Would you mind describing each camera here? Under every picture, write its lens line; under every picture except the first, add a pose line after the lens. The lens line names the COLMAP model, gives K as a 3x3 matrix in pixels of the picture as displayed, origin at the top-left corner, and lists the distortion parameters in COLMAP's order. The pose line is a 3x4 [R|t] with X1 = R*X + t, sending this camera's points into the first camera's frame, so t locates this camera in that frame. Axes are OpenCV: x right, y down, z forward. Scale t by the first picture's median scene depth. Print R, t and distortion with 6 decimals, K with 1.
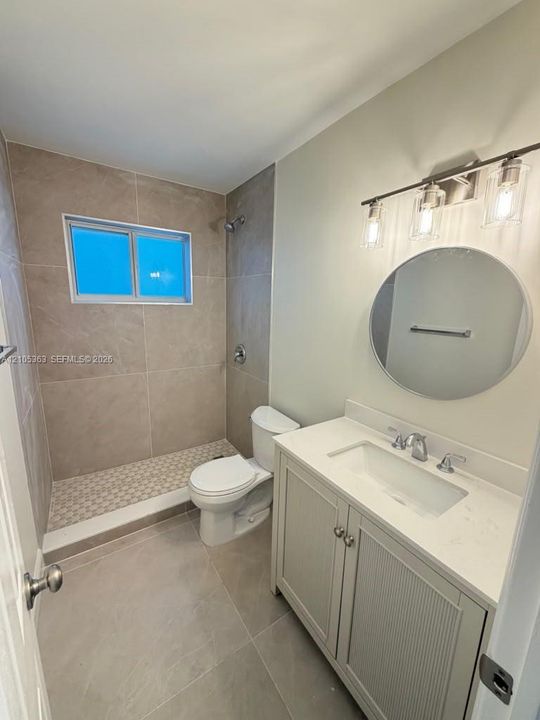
lens RADIAL K [[289.9, 0, 270.8], [0, 289.9, 358.3], [0, 0, 1]] dist [-0.000898, -0.000477]
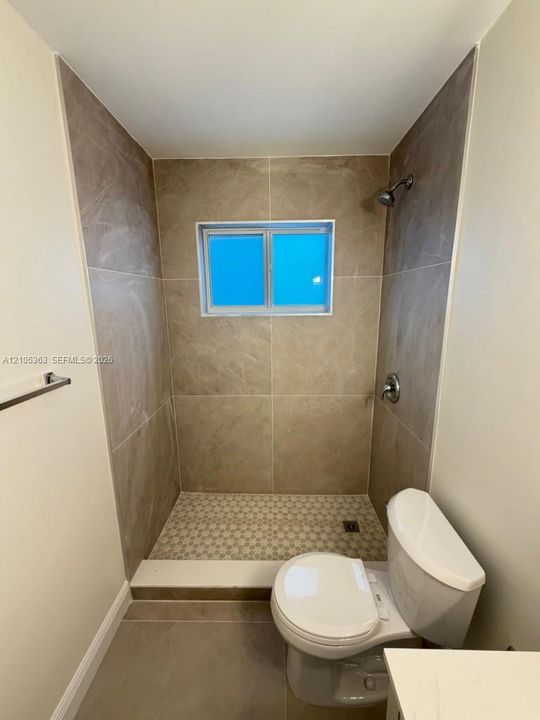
lens RADIAL K [[289.9, 0, 269.1], [0, 289.9, 357.9], [0, 0, 1]] dist [-0.000898, -0.000477]
pose [[0.817850, 0.076757, -0.570289, 0.061701], [-0.078916, 0.996661, 0.020971, -0.121090], [0.569995, 0.027854, 0.821176, 0.457149]]
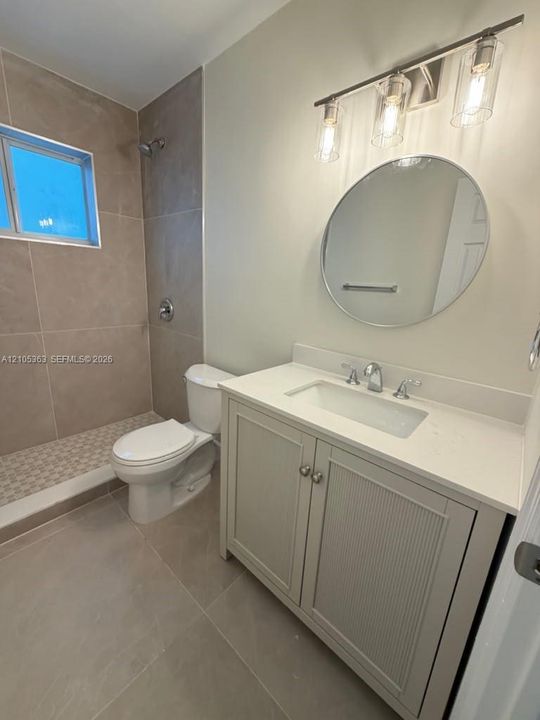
lens RADIAL K [[289.9, 0, 271.6], [0, 289.9, 359.4], [0, 0, 1]] dist [-0.000898, -0.000477]
pose [[0.965220, -0.042238, 0.258005, -0.050205], [0.024268, 0.997077, 0.072443, 0.122762], [-0.260310, -0.063662, 0.963424, 0.122542]]
